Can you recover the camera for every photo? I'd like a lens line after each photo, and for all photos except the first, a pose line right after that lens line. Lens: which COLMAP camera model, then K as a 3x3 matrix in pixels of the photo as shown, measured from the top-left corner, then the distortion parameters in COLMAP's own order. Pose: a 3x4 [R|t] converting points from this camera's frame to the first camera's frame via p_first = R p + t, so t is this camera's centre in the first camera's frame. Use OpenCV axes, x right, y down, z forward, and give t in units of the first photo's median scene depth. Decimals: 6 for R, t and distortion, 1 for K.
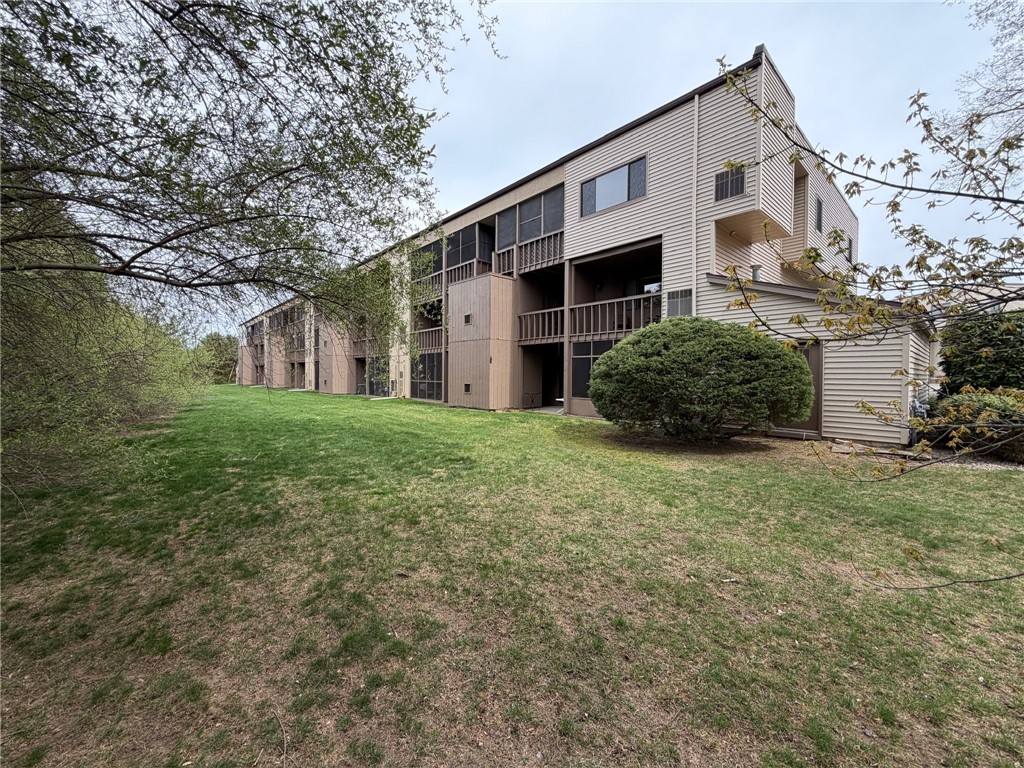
lens RADIAL K [[418.9, 0, 510.8], [0, 418.9, 382.0], [0, 0, 1]] dist [0.000082, -0.000551]
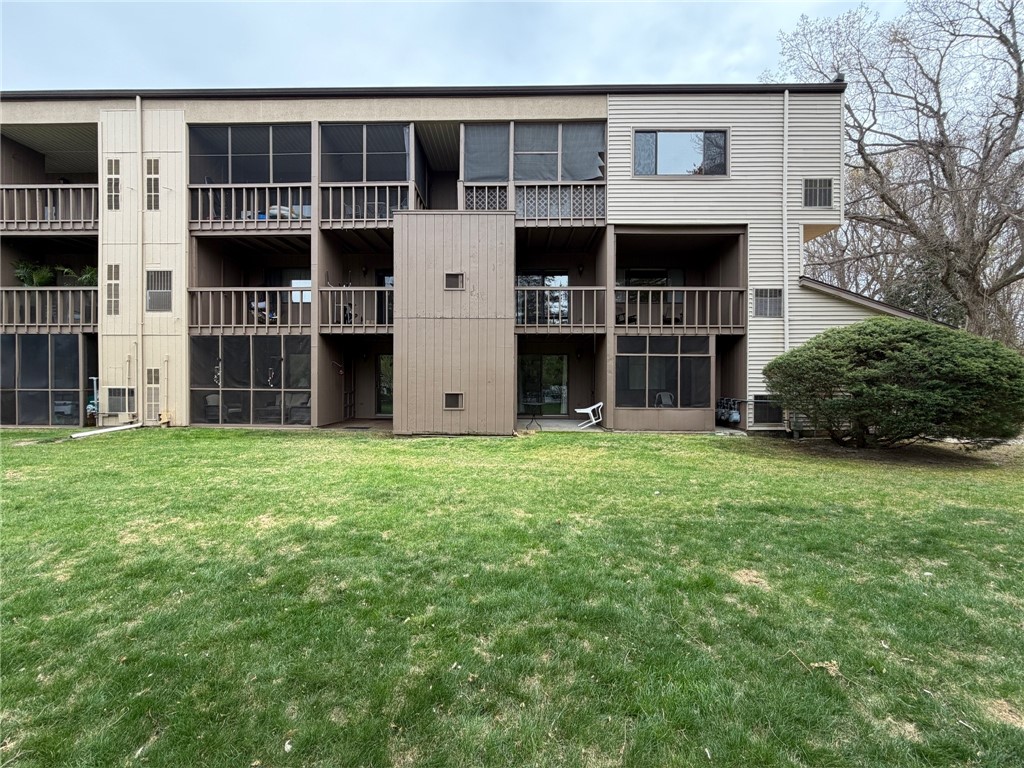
lens RADIAL K [[418.9, 0, 511.9], [0, 418.9, 383.9], [0, 0, 1]] dist [0.000082, -0.000551]
pose [[0.675824, -0.008933, 0.737009, -0.533329], [0.009462, 0.999949, 0.003443, -0.010284], [-0.737003, 0.004646, 0.675874, 0.613979]]
